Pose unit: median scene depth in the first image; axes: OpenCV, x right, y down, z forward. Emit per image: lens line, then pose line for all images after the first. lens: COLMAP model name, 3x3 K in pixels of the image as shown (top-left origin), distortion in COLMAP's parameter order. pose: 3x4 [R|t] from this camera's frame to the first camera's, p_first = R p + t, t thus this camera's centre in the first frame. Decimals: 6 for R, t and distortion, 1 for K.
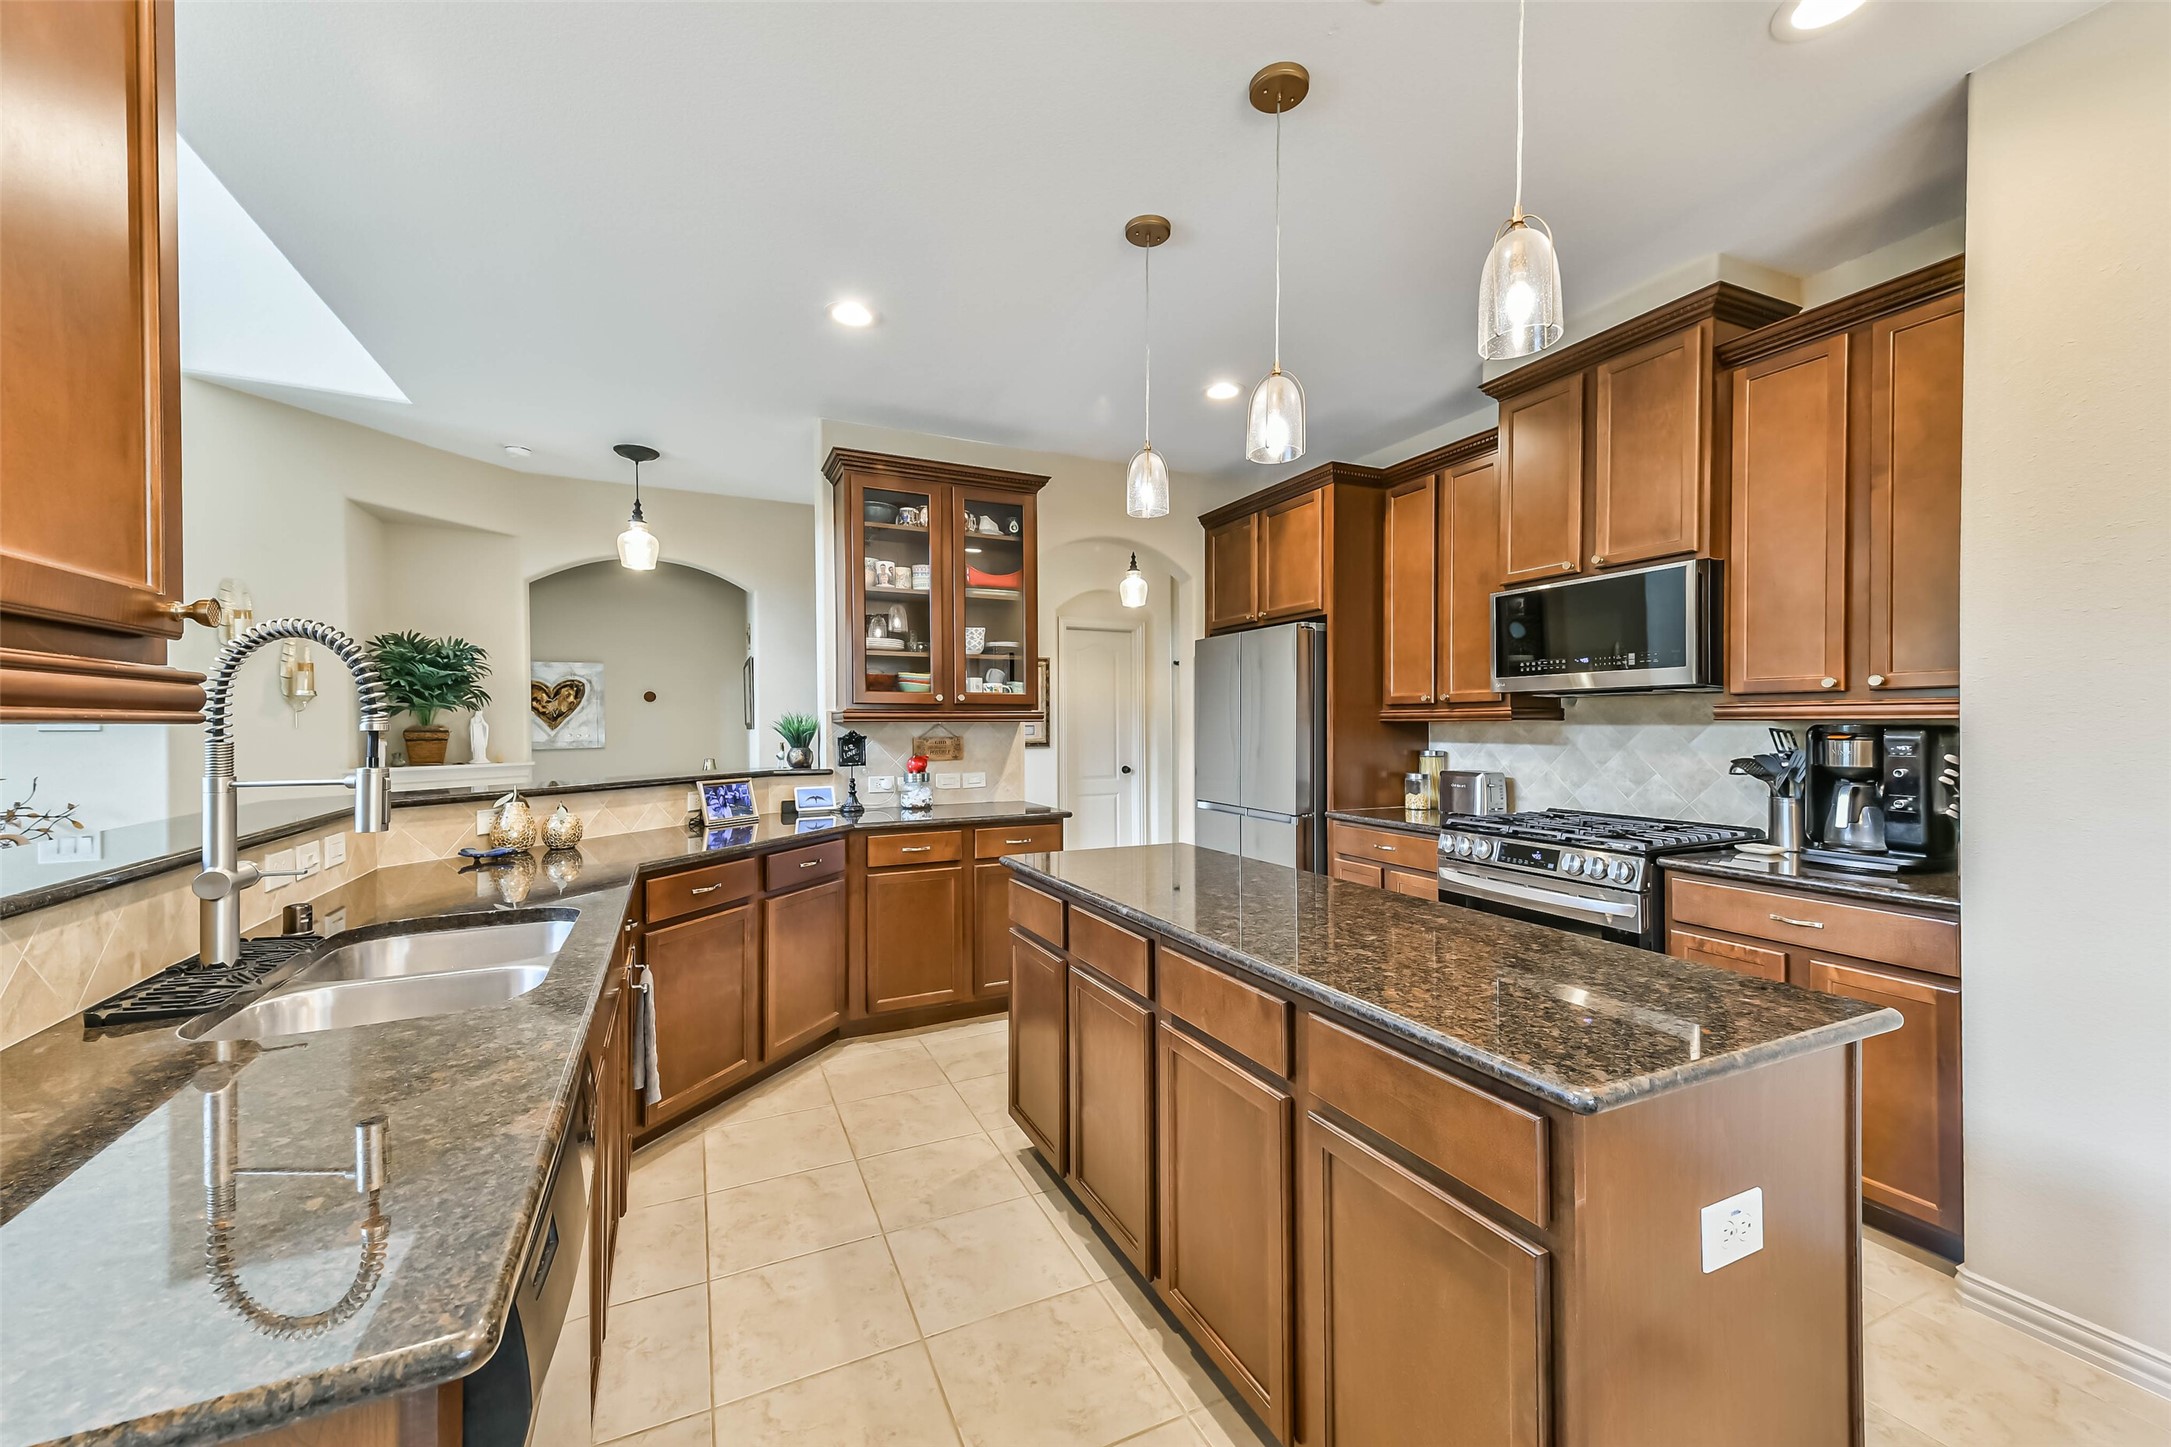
lens RADIAL K [[863.5, 0, 1085.5], [0, 863.5, 723.5], [0, 0, 1]] dist [0.059020, -0.018065]
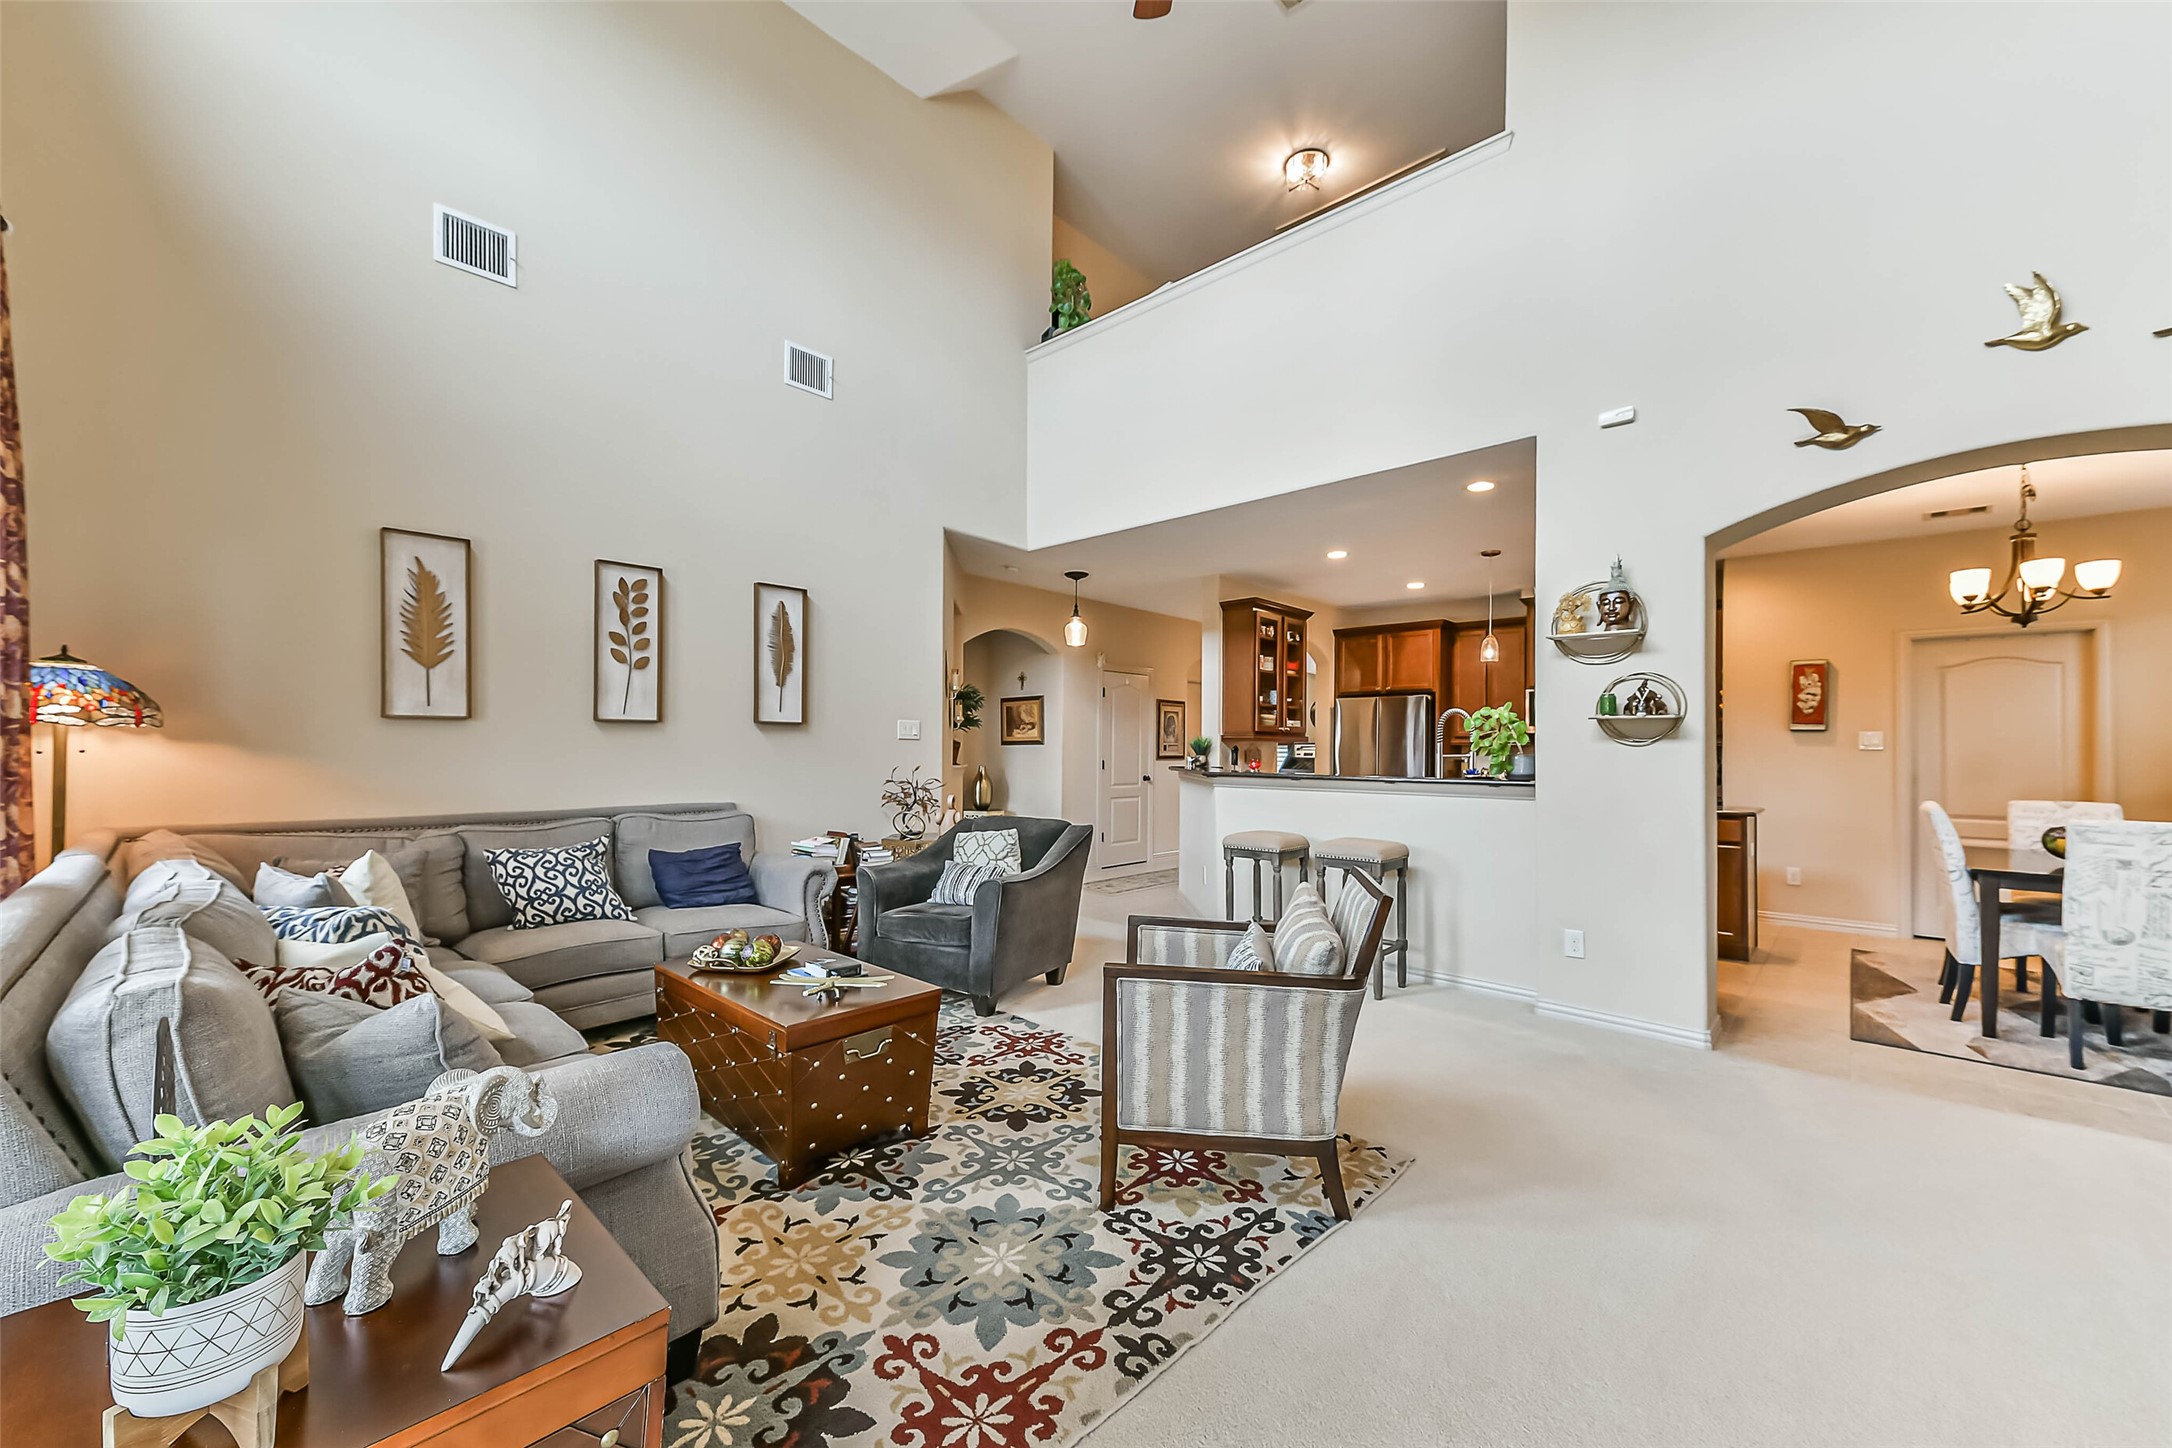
lens RADIAL K [[863.9, 0, 1086.0], [0, 863.9, 724.0], [0, 0, 1]] dist [0.059020, -0.018065]
pose [[0.926463, 0.025519, 0.375519, -1.200880], [-0.015145, 0.999418, -0.030553, 0.020930], [-0.376080, 0.022619, 0.926311, -0.546447]]
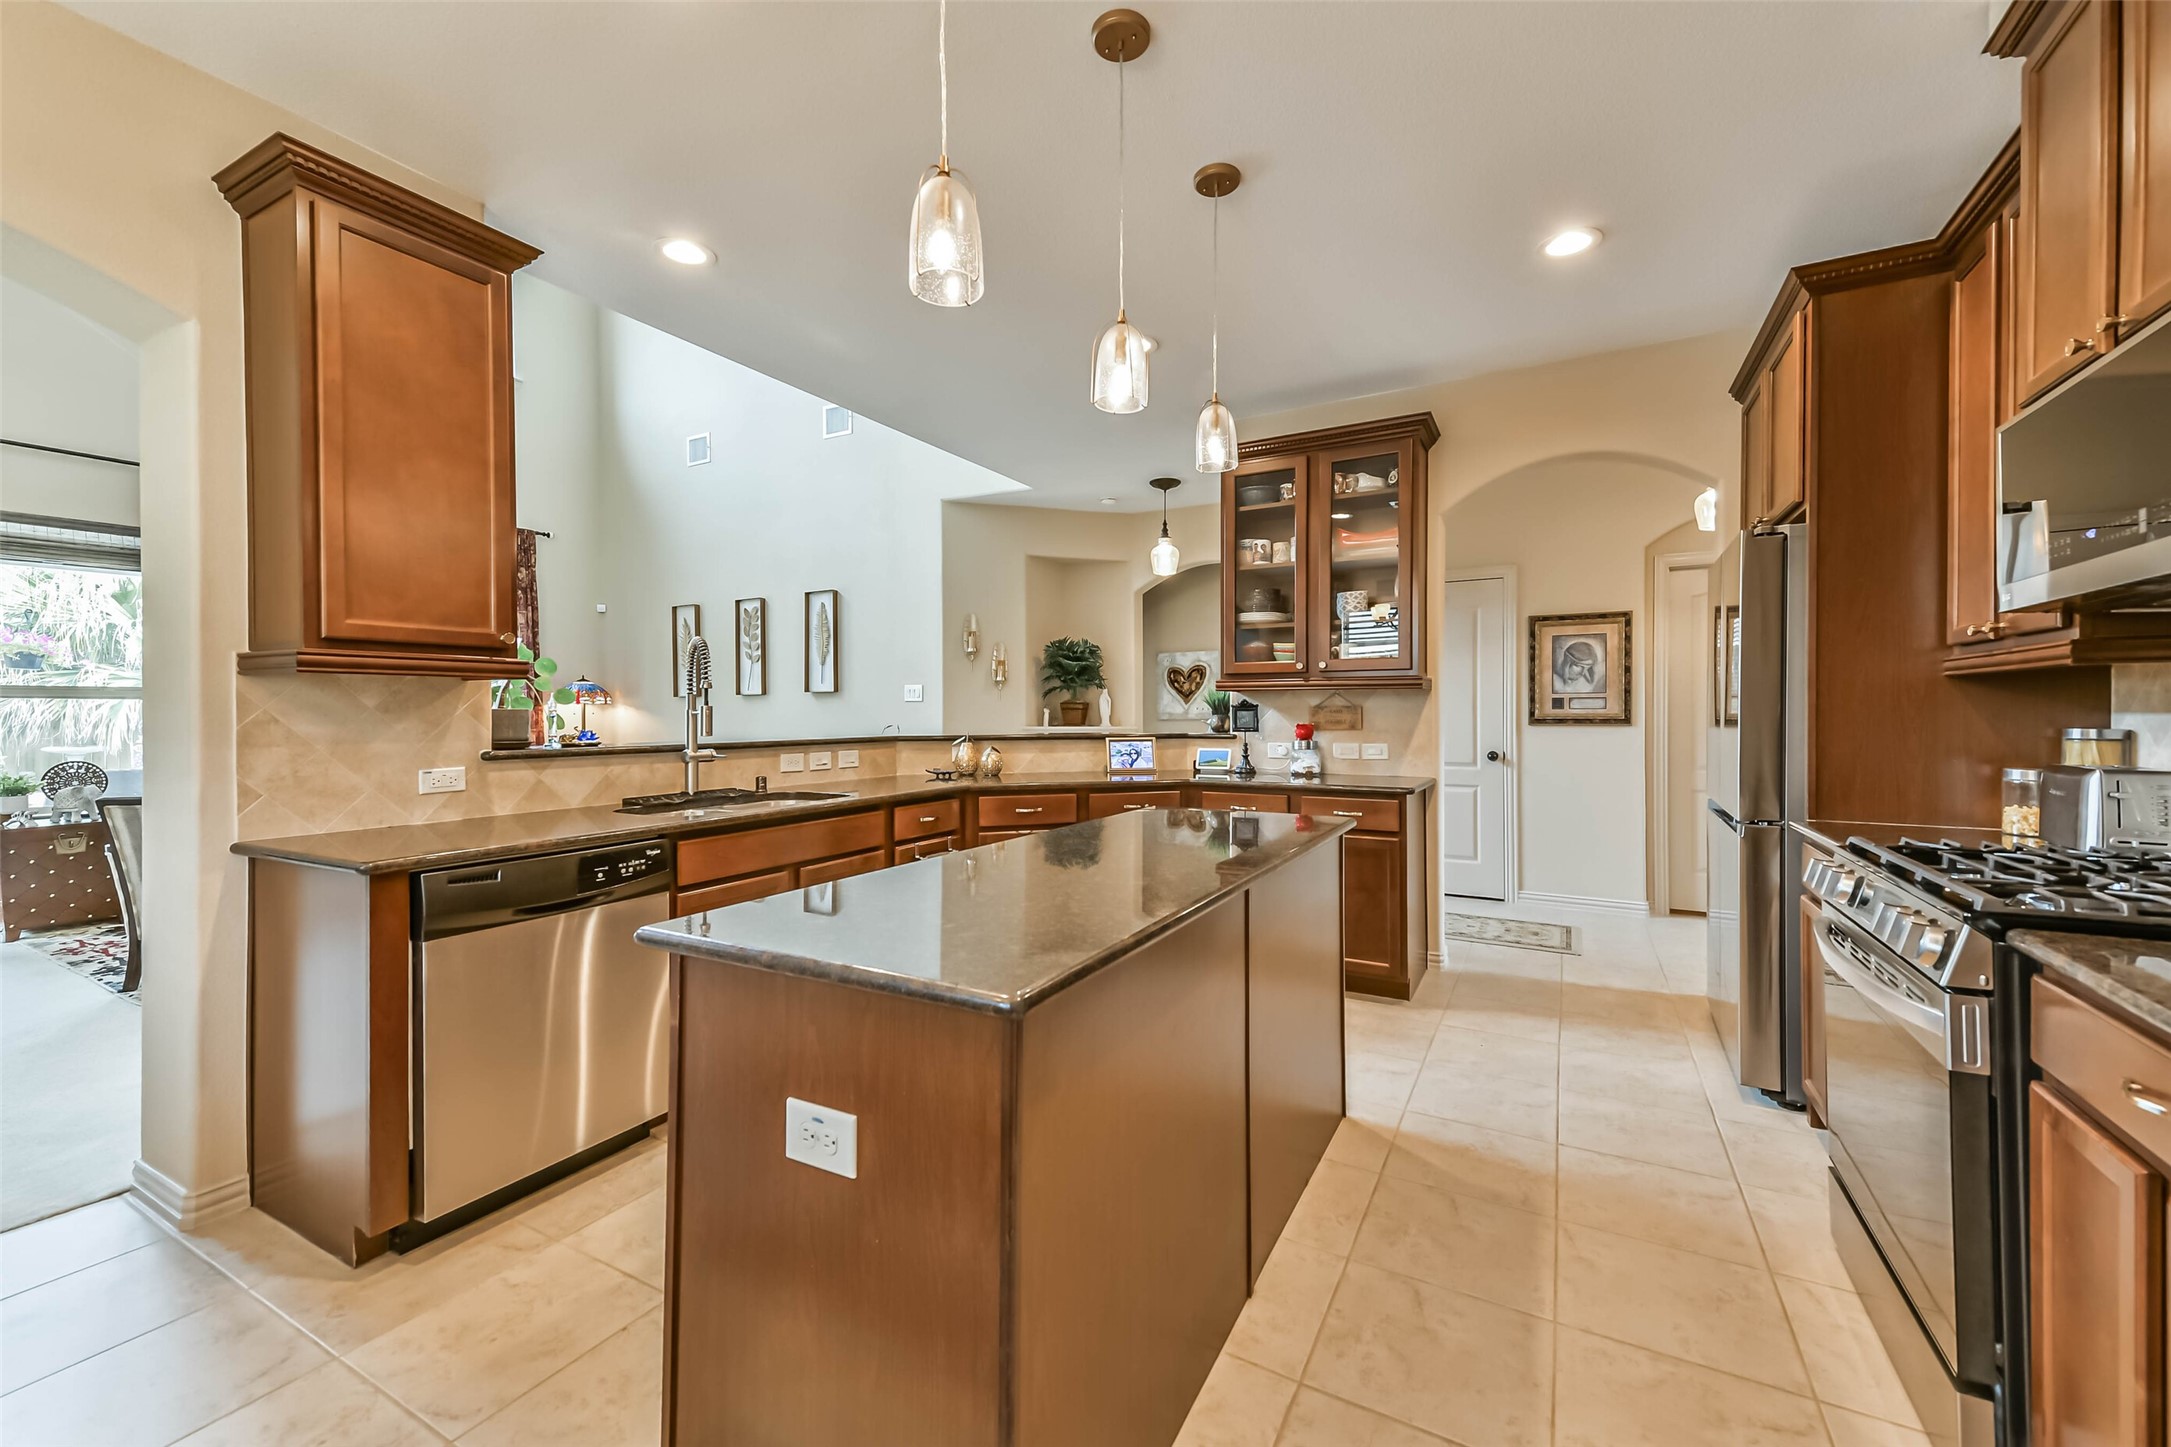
lens RADIAL K [[863.5, 0, 1085.5], [0, 863.5, 723.5], [0, 0, 1]] dist [0.059020, -0.018065]
pose [[0.584410, 0.014407, -0.811331, 0.488039], [-0.000368, 0.999847, 0.017490, 0.019050], [0.811459, -0.009922, 0.584326, 0.187462]]
